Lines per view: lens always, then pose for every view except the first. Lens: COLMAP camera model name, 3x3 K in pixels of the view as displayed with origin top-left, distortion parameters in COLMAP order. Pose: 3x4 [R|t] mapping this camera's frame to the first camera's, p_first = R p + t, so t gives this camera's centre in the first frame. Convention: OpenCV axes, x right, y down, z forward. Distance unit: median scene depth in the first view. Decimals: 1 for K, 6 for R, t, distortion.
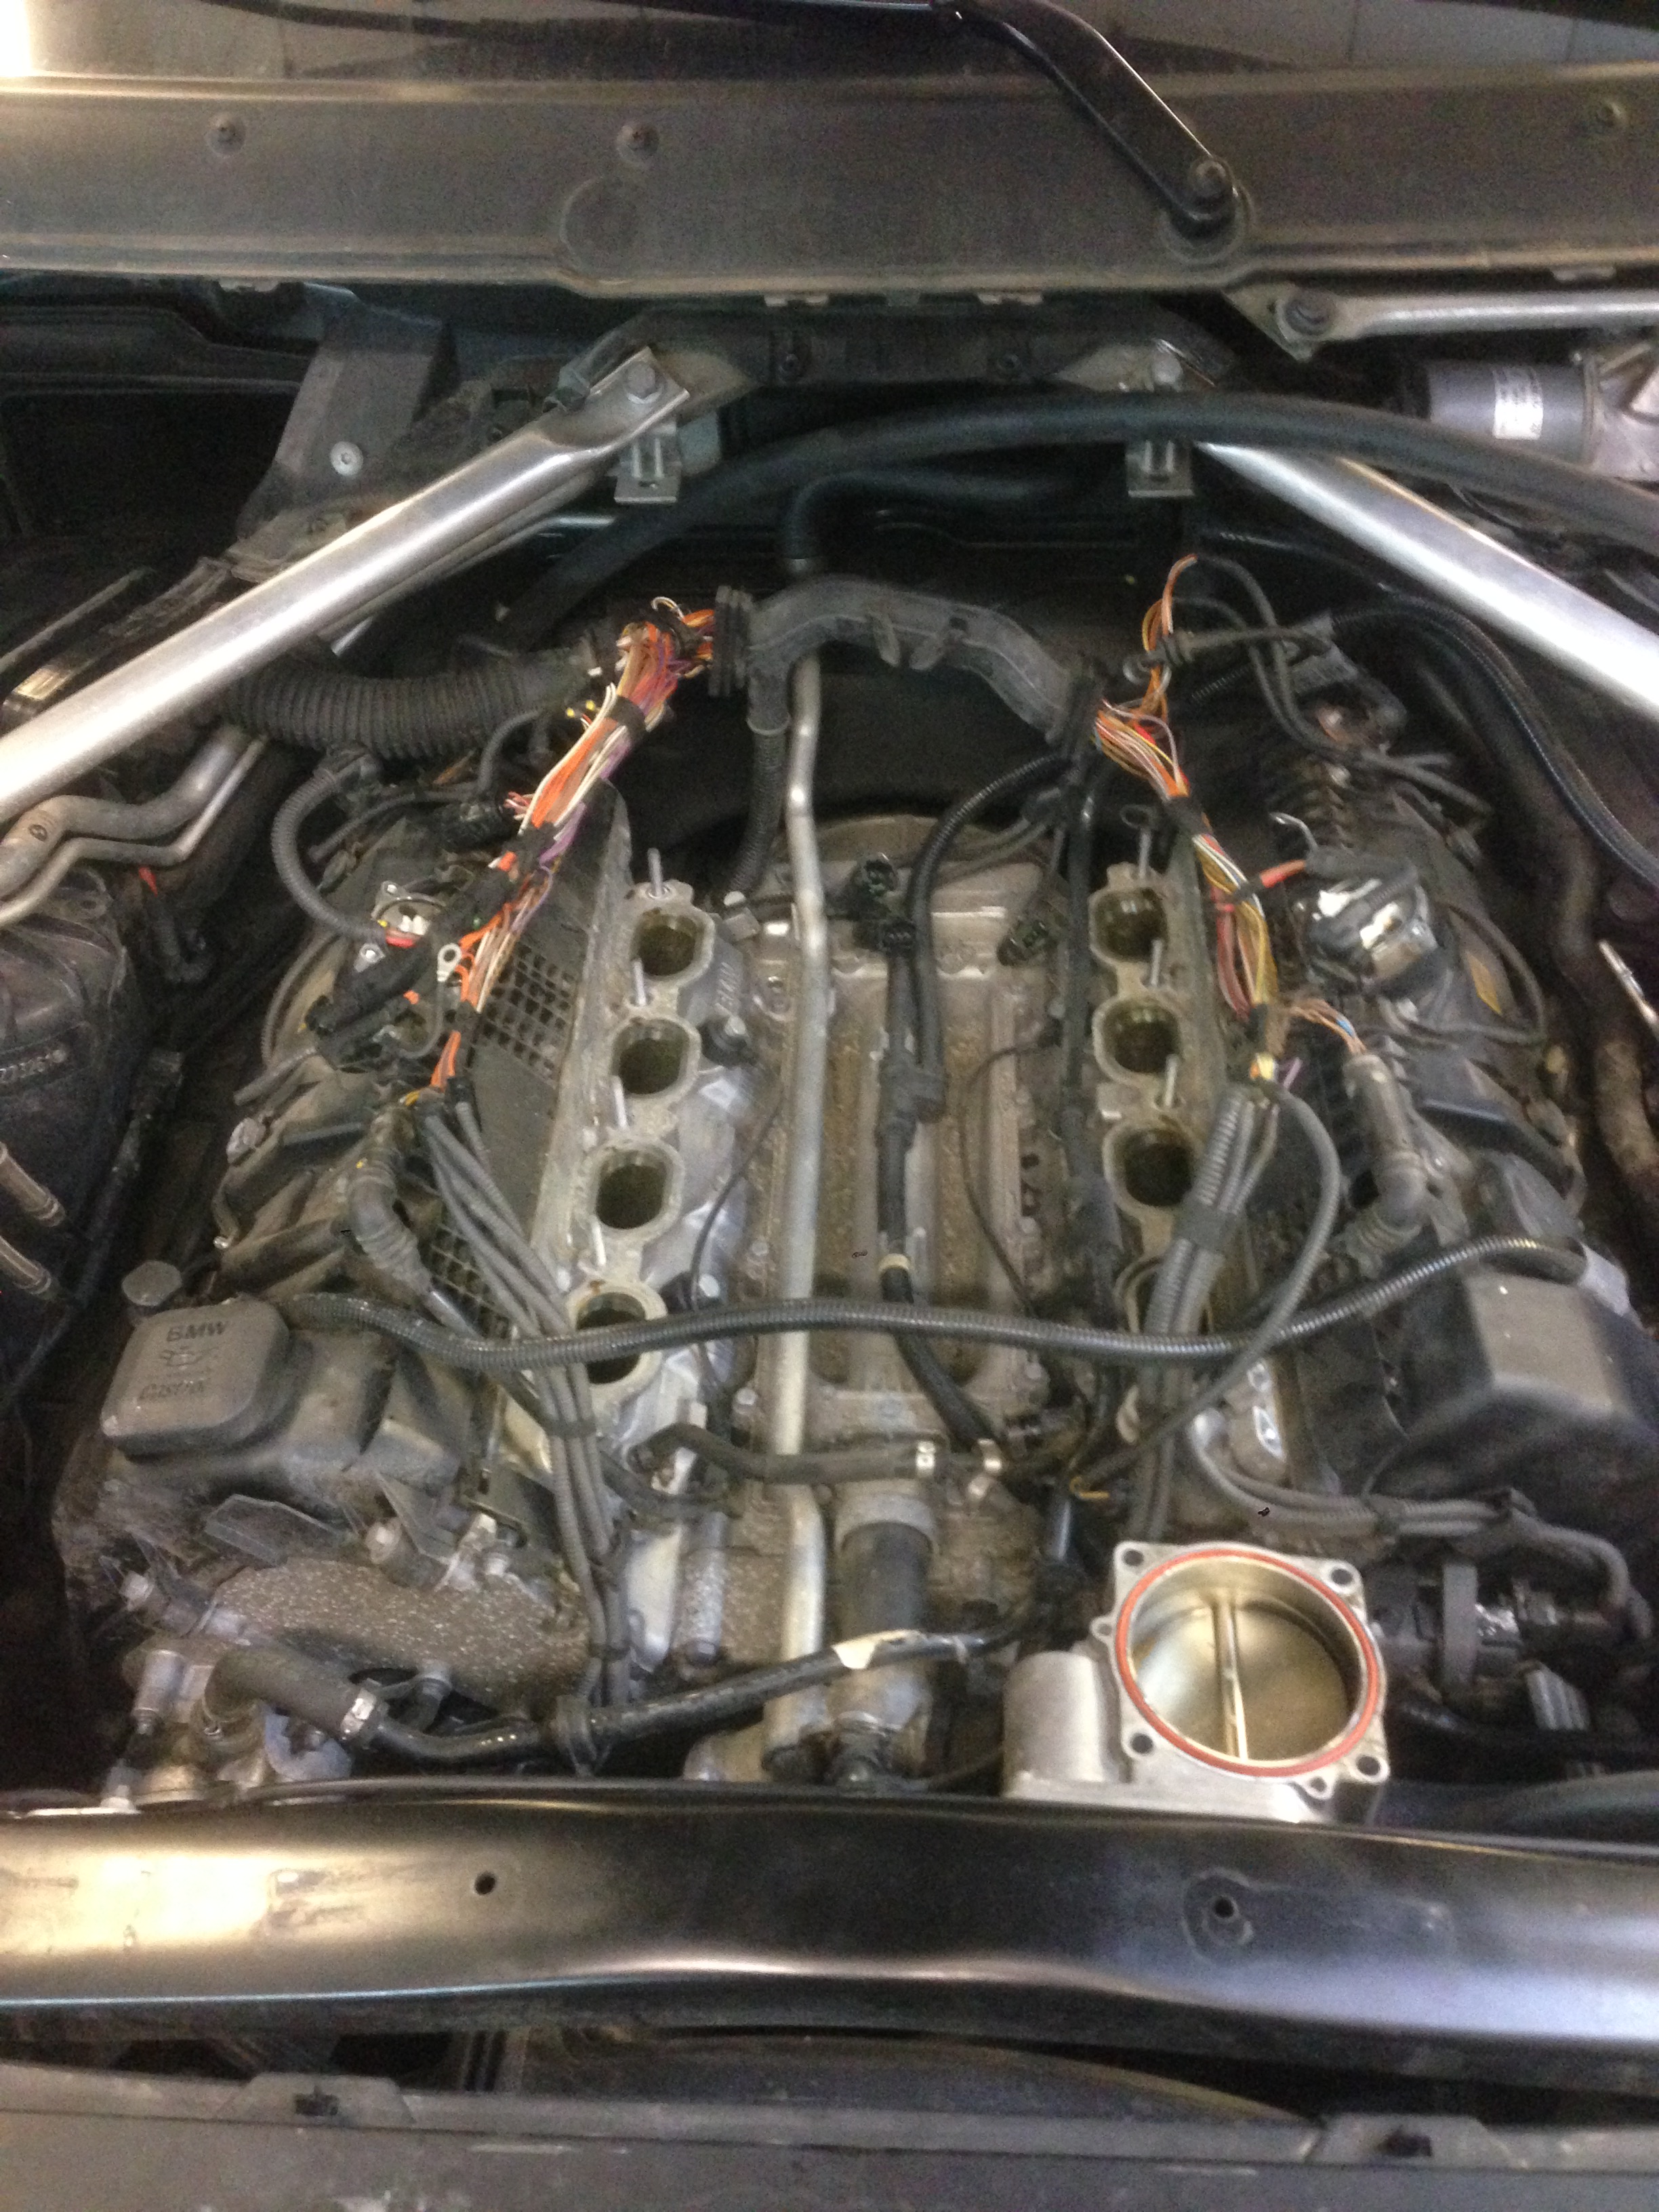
lens RADIAL K [[2101.4, 0, 829.5], [0, 2101.4, 1106.0], [0, 0, 1]] dist [0.177354, -0.271982]
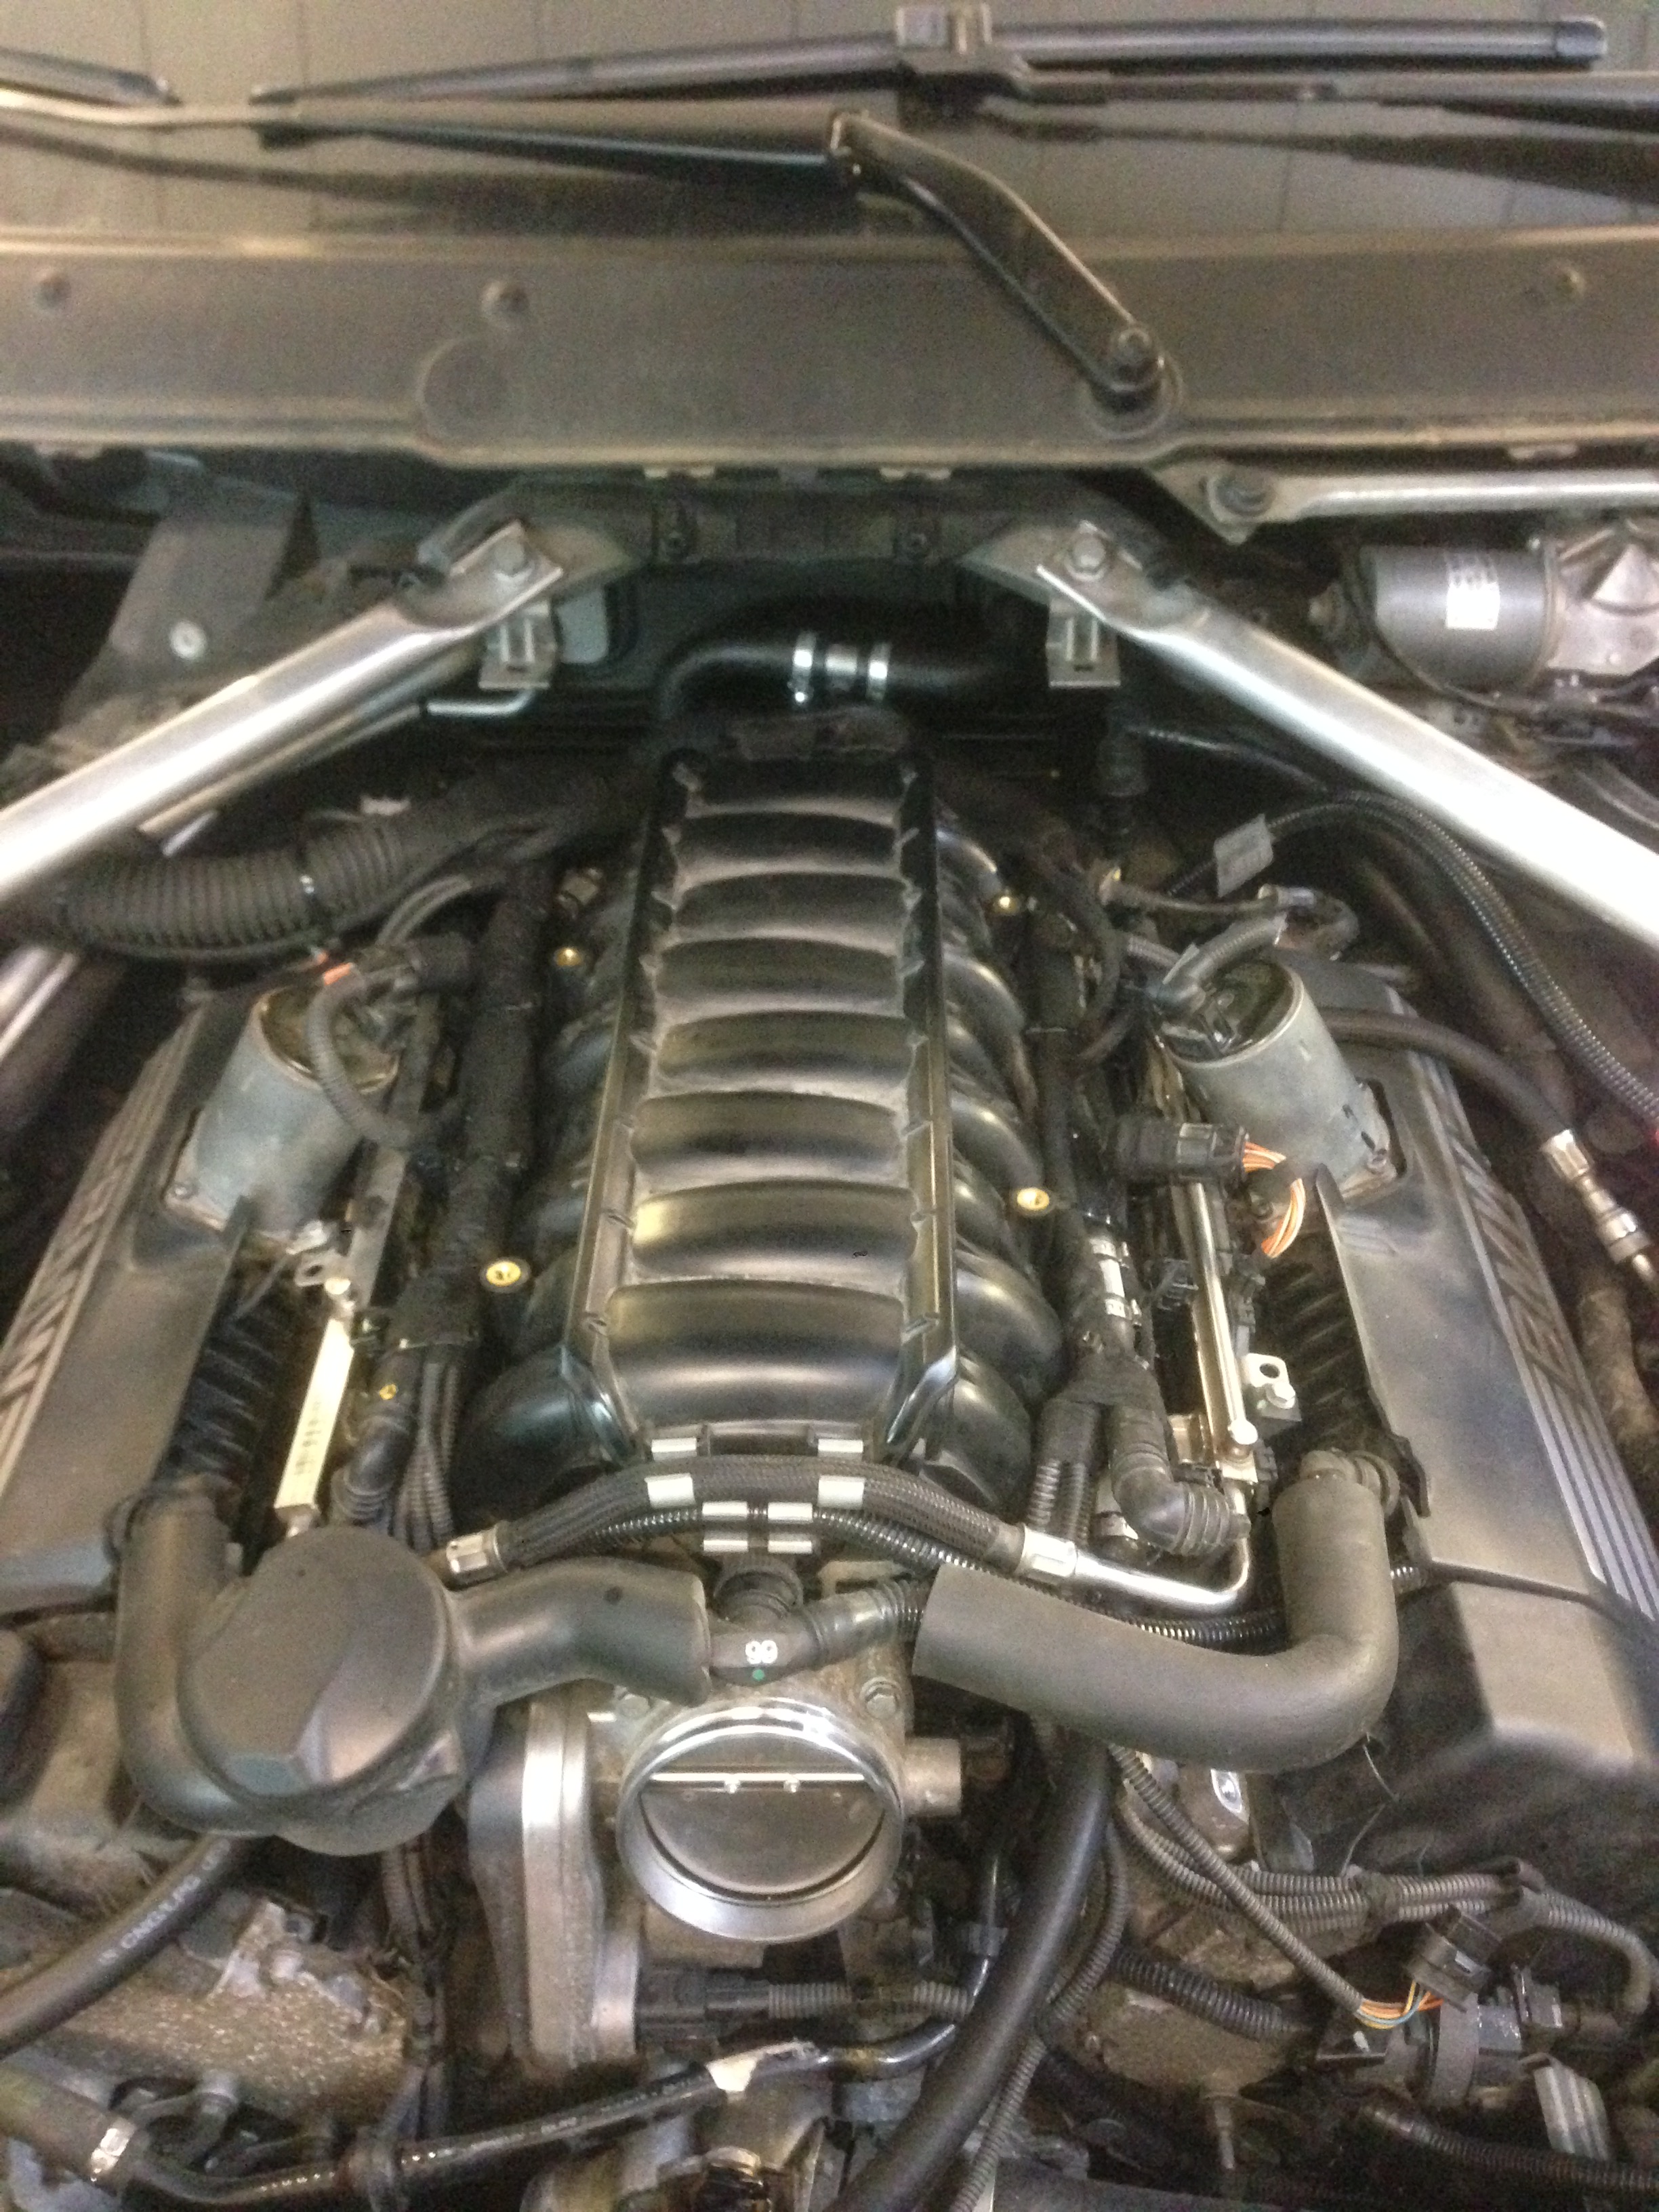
lens RADIAL K [[2101.4, 0, 829.5], [0, 2101.4, 1106.0], [0, 0, 1]] dist [0.177354, -0.271982]
pose [[0.999674, 0.000588, 0.025517, 0.024710], [0.001483, 0.996709, -0.081051, -0.036340], [-0.025481, 0.081063, 0.996383, 0.122810]]
